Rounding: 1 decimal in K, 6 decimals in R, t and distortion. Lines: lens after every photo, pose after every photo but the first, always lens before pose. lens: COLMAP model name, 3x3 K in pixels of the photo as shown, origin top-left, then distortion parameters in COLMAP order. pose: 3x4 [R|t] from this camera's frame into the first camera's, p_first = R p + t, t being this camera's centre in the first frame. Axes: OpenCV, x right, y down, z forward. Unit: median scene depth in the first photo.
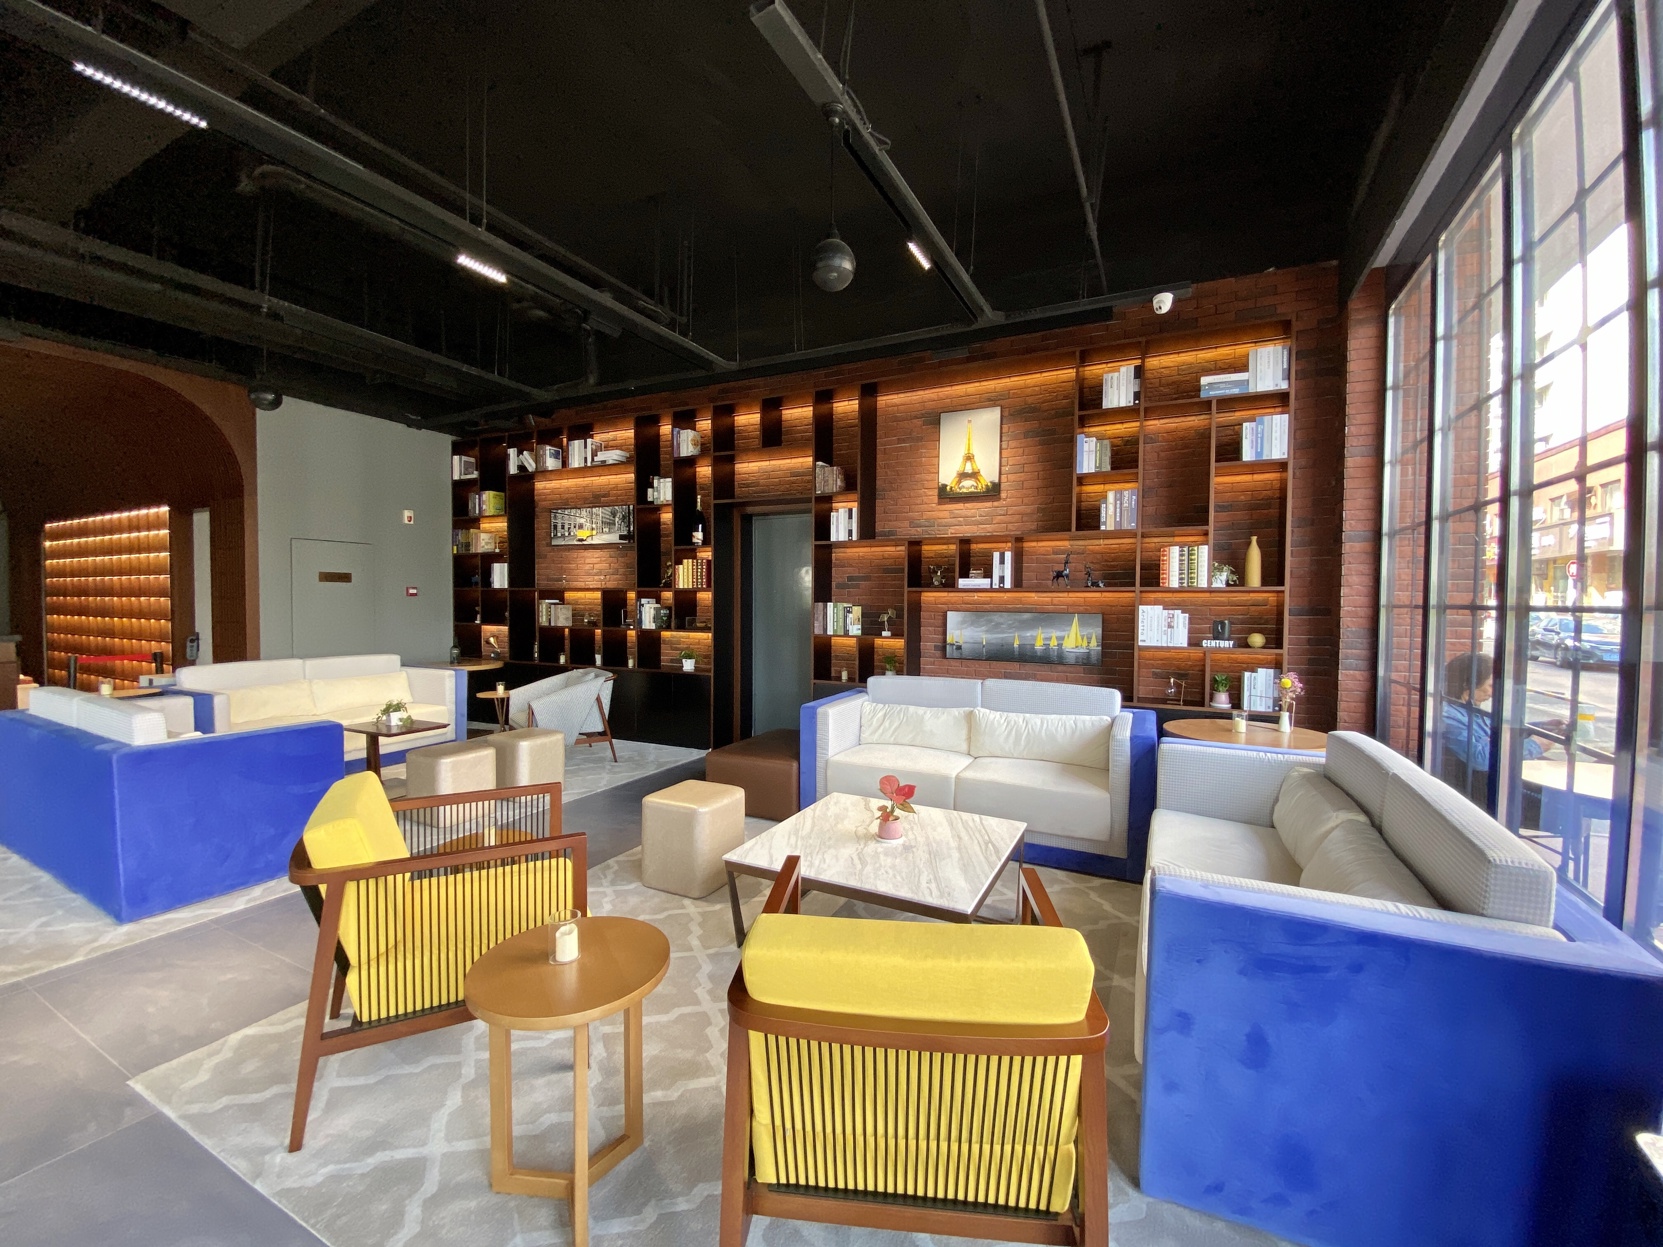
lens RADIAL K [[683.4, 0, 839.3], [0, 683.4, 631.0], [0, 0, 1]] dist [0.026592, -0.000082]
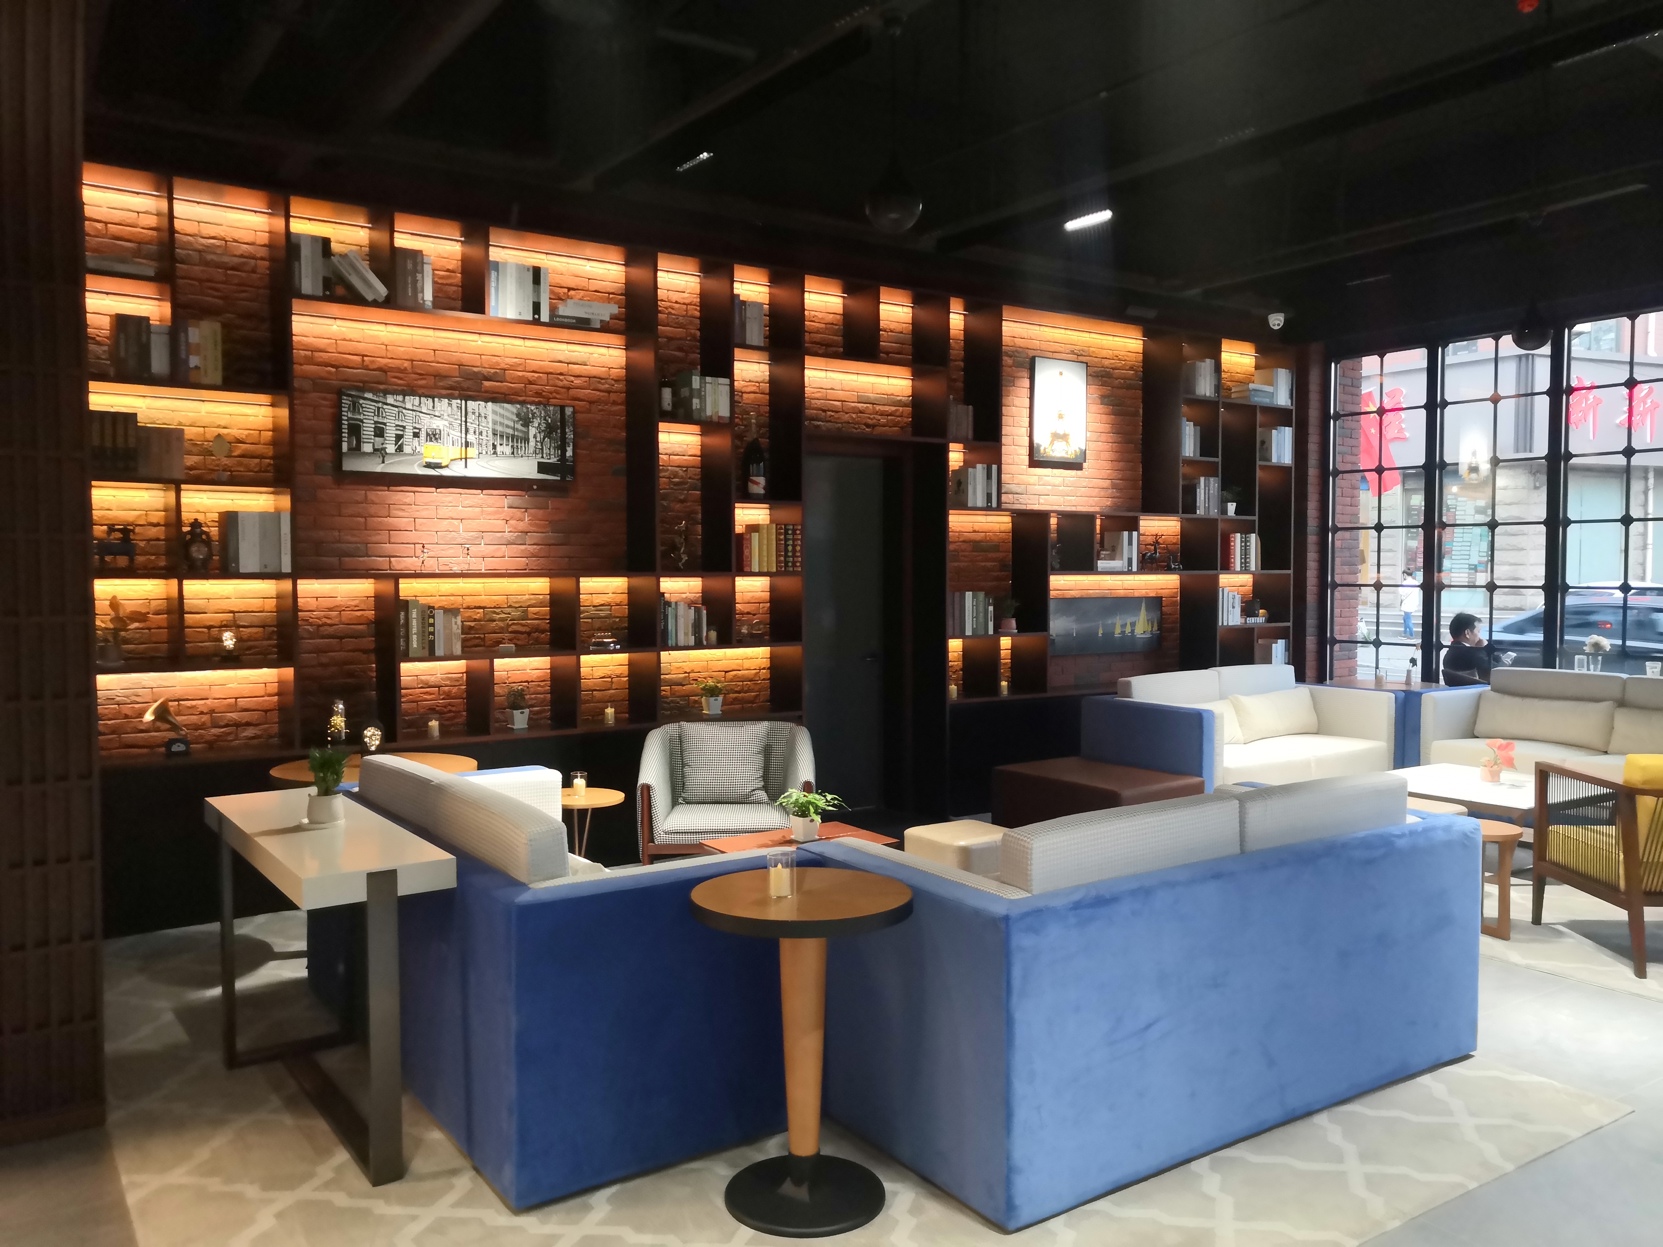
lens RADIAL K [[1286.0, 0, 822.5], [0, 1286.0, 618.0], [0, 0, 1]] dist [-0.012713, 0.010561]
pose [[0.482128, -0.040097, 0.875183, -1.347363], [0.047298, 0.998687, 0.019699, -0.050024], [-0.874823, 0.031897, 0.483391, 0.501161]]
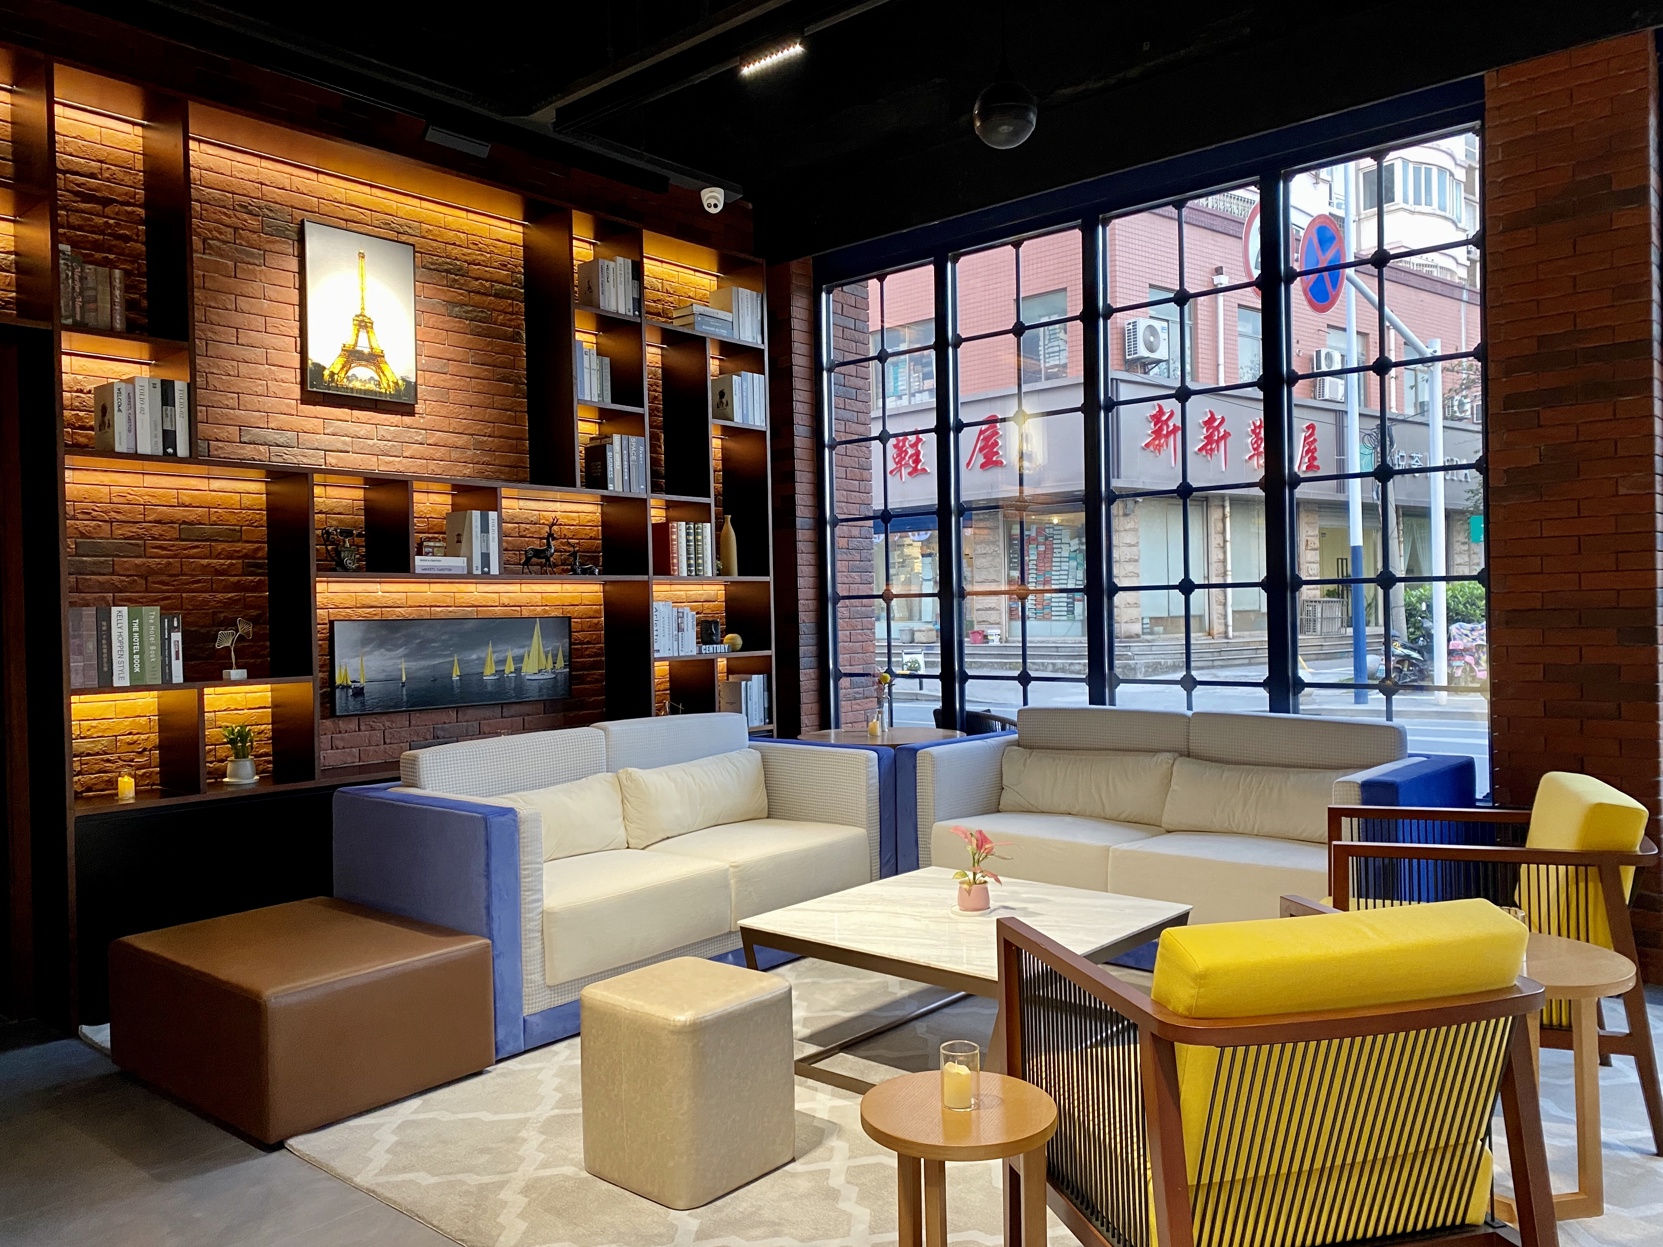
lens RADIAL K [[1263.7, 0, 844.3], [0, 1263.7, 625.7], [0, 0, 1]] dist [0.033327, -0.004863]
pose [[0.225336, -0.023499, 0.973998, -0.673220], [0.067044, 0.997713, 0.008560, -0.008947], [-0.971972, 0.063371, 0.226396, 0.443045]]
